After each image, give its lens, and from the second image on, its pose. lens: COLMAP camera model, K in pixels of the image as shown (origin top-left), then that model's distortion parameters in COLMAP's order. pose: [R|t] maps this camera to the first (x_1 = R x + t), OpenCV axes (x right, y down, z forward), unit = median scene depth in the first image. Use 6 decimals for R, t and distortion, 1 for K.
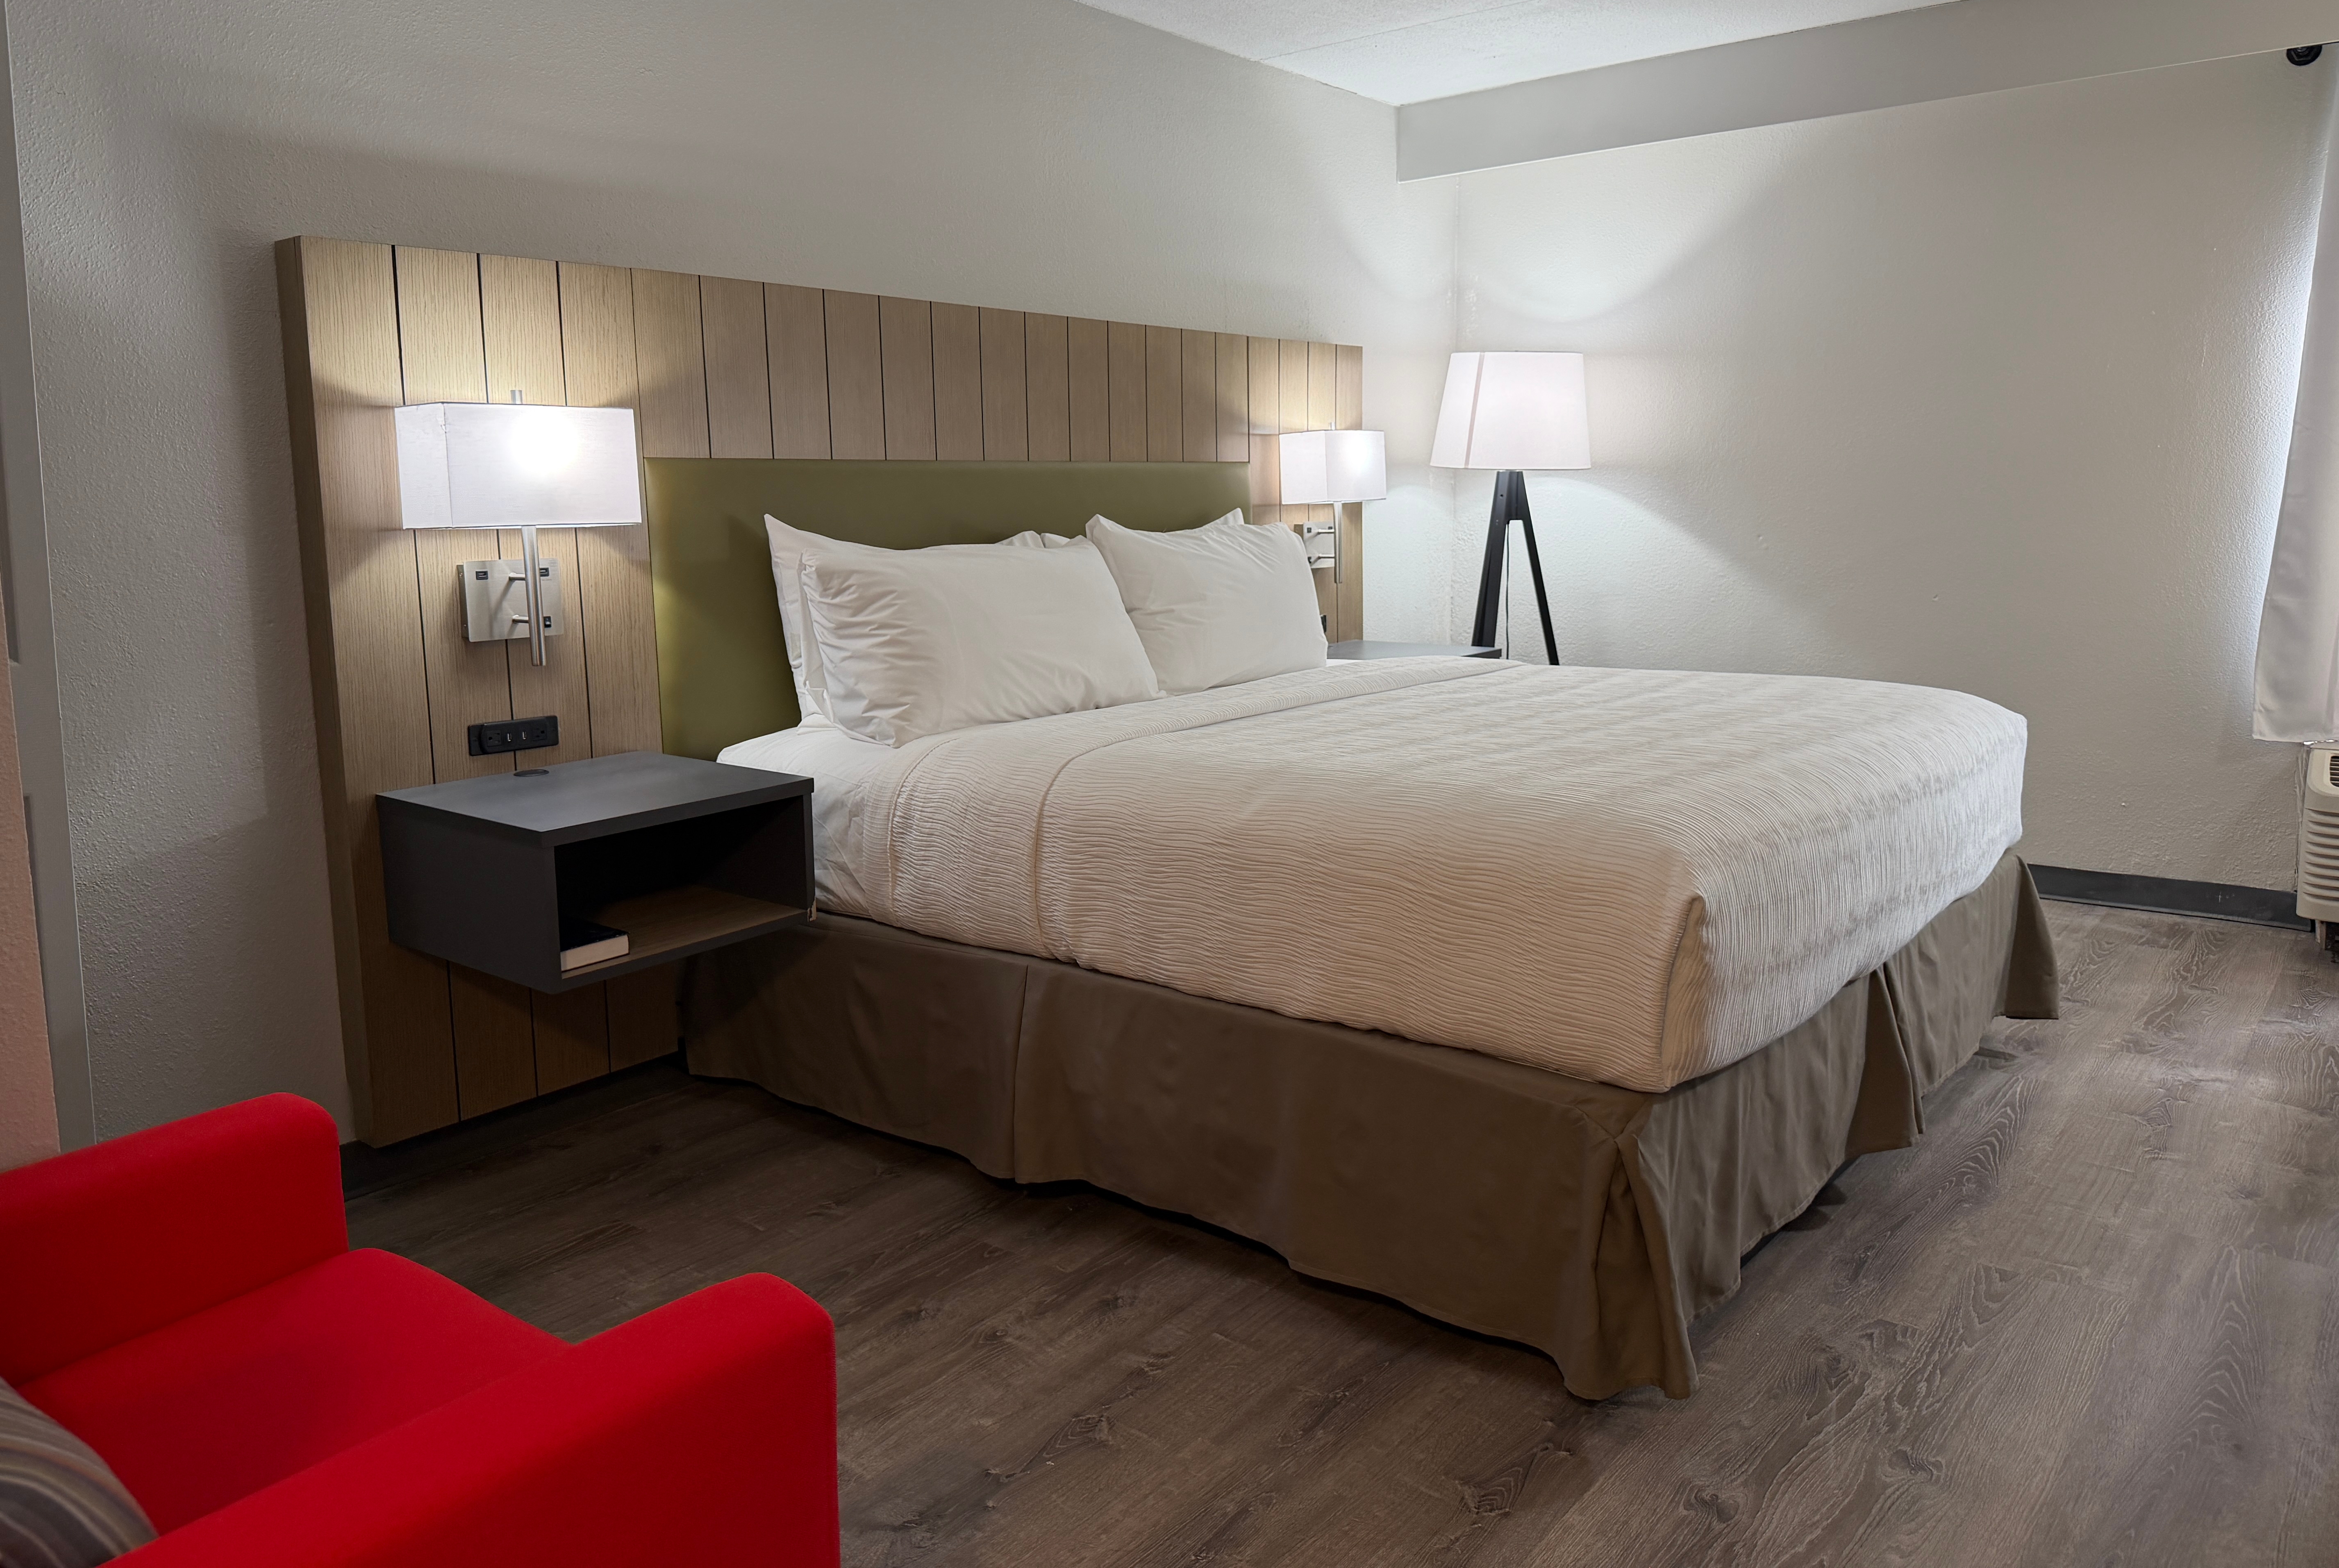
lens RADIAL K [[1654.6, 0, 1171.4], [0, 1654.6, 799.1], [0, 0, 1]] dist [0.005974, -0.039228]
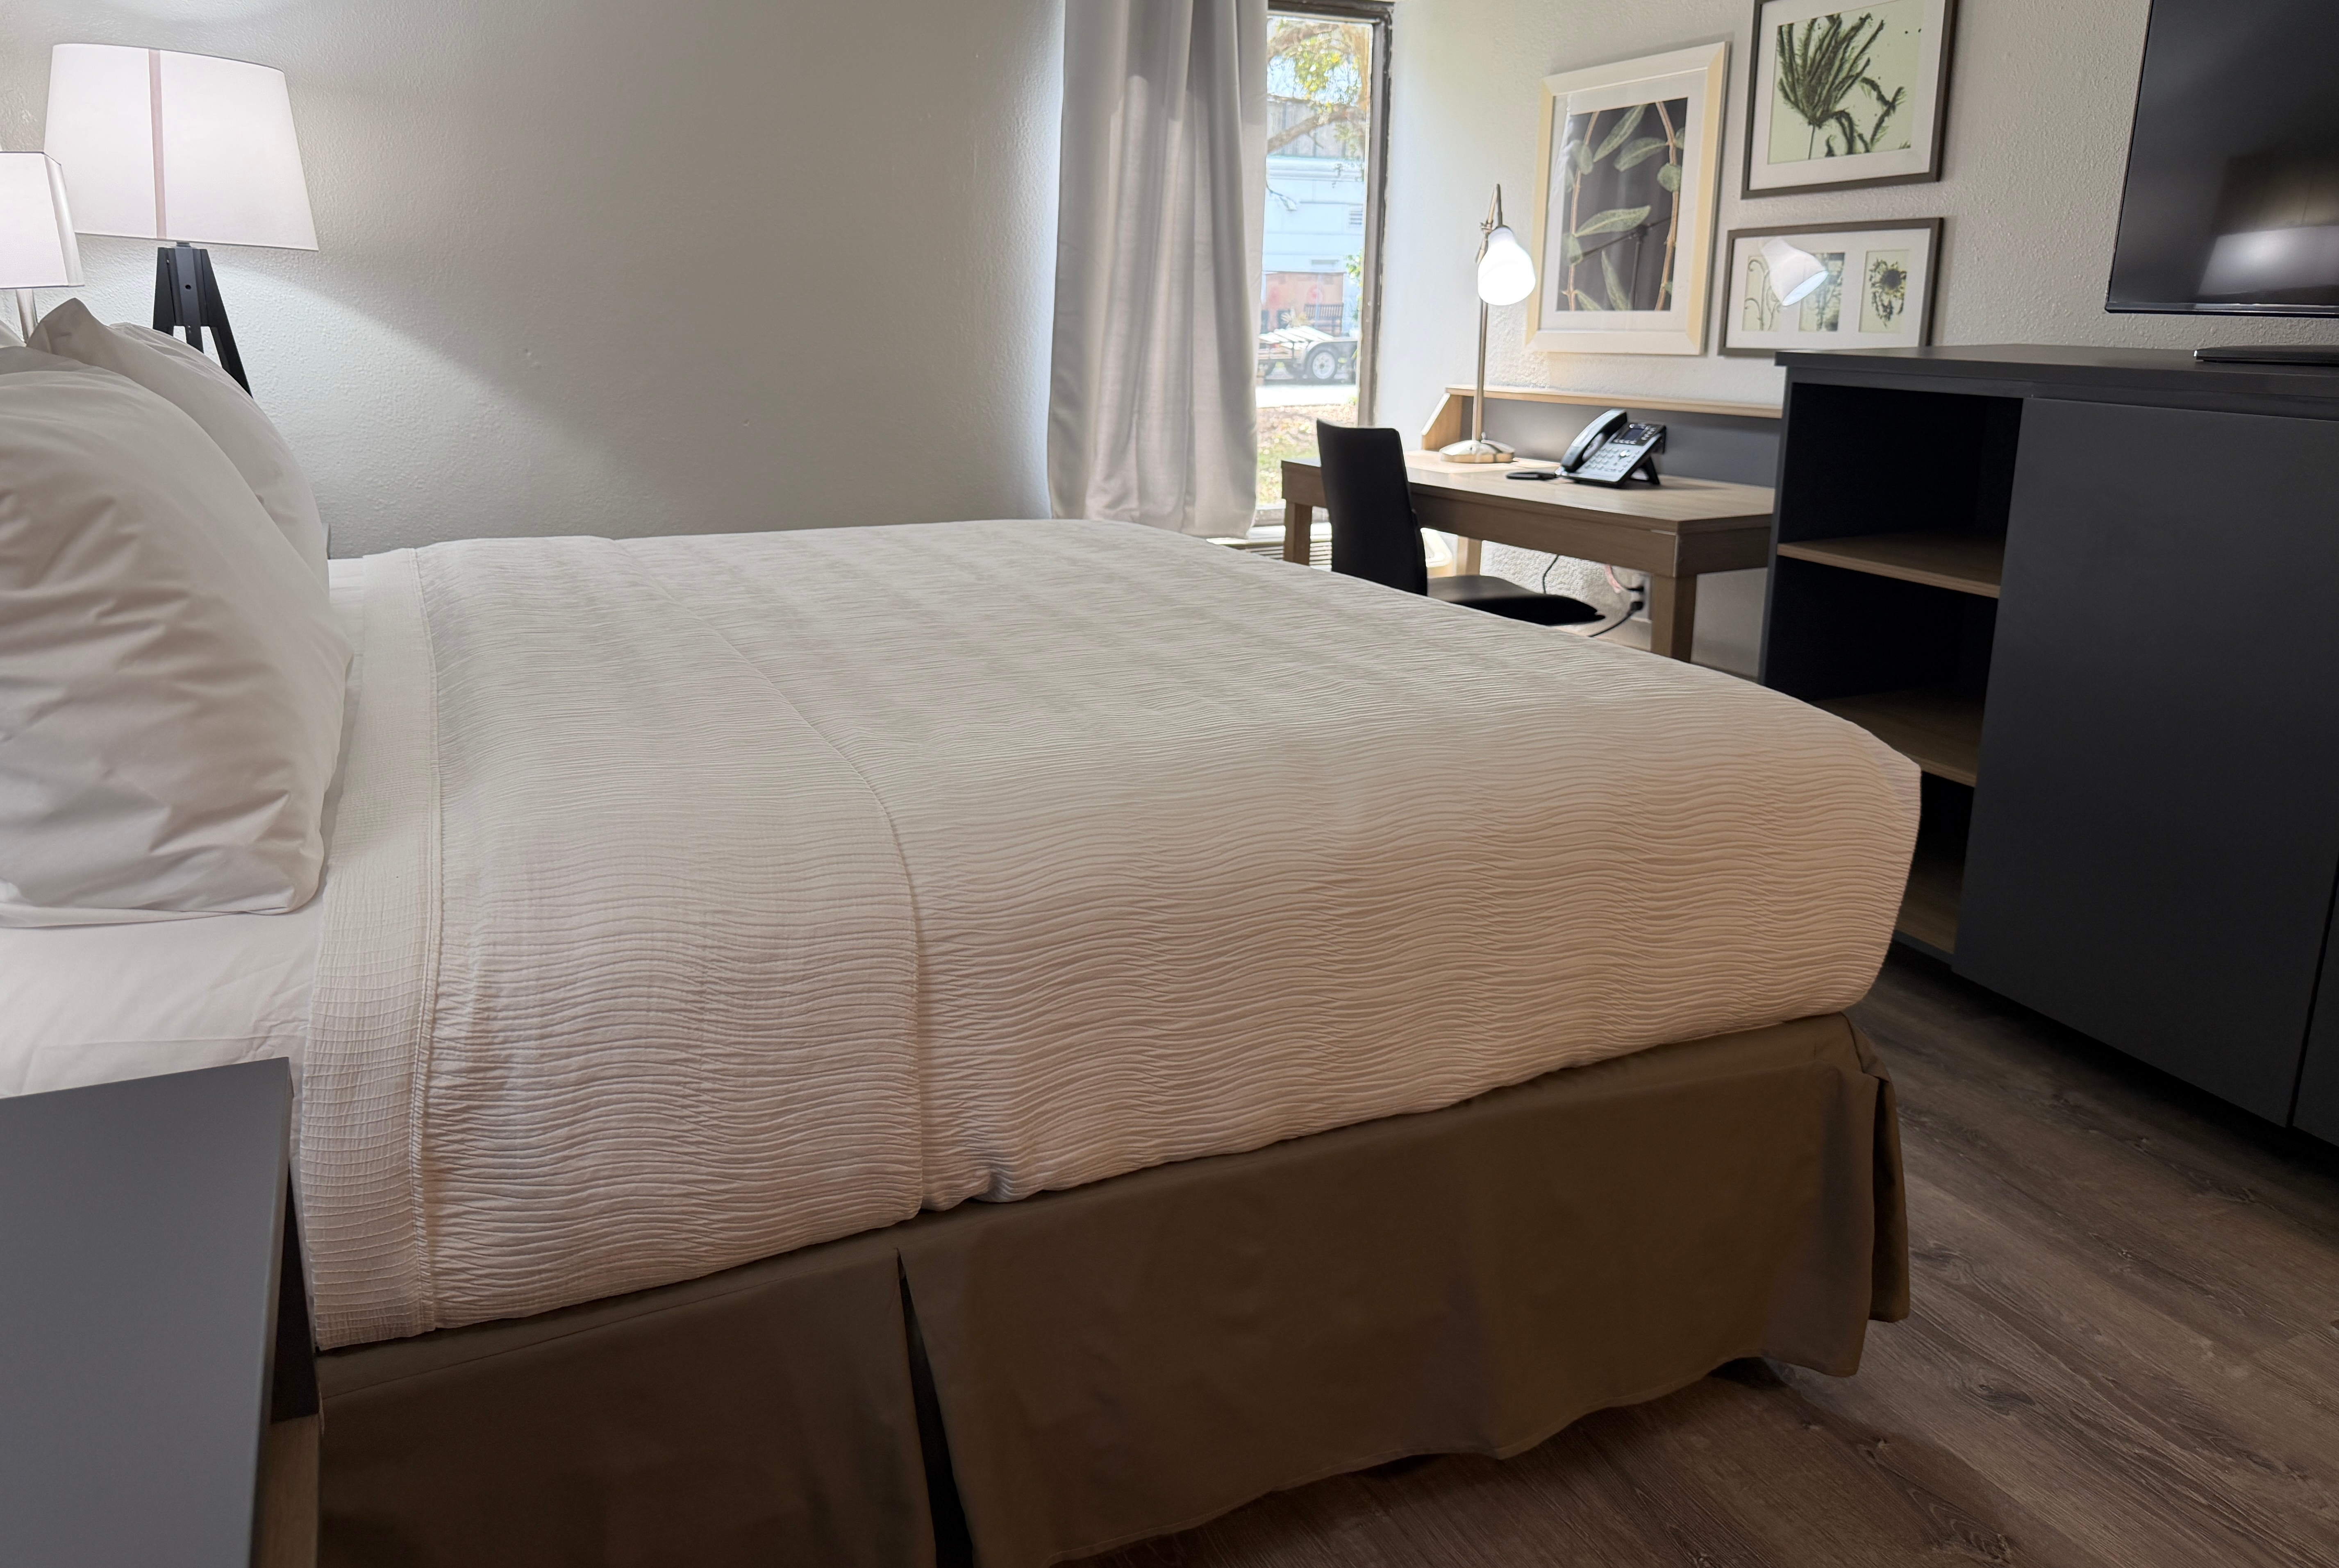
lens RADIAL K [[1645.8, 0, 1169.5], [0, 1645.8, 735.2], [0, 0, 1]] dist [0.004972, -0.003597]
pose [[0.414588, -0.201996, 0.887308, -0.412133], [0.137770, 0.977747, 0.158213, -0.102967], [-0.899520, 0.056651, 0.433190, 0.649461]]
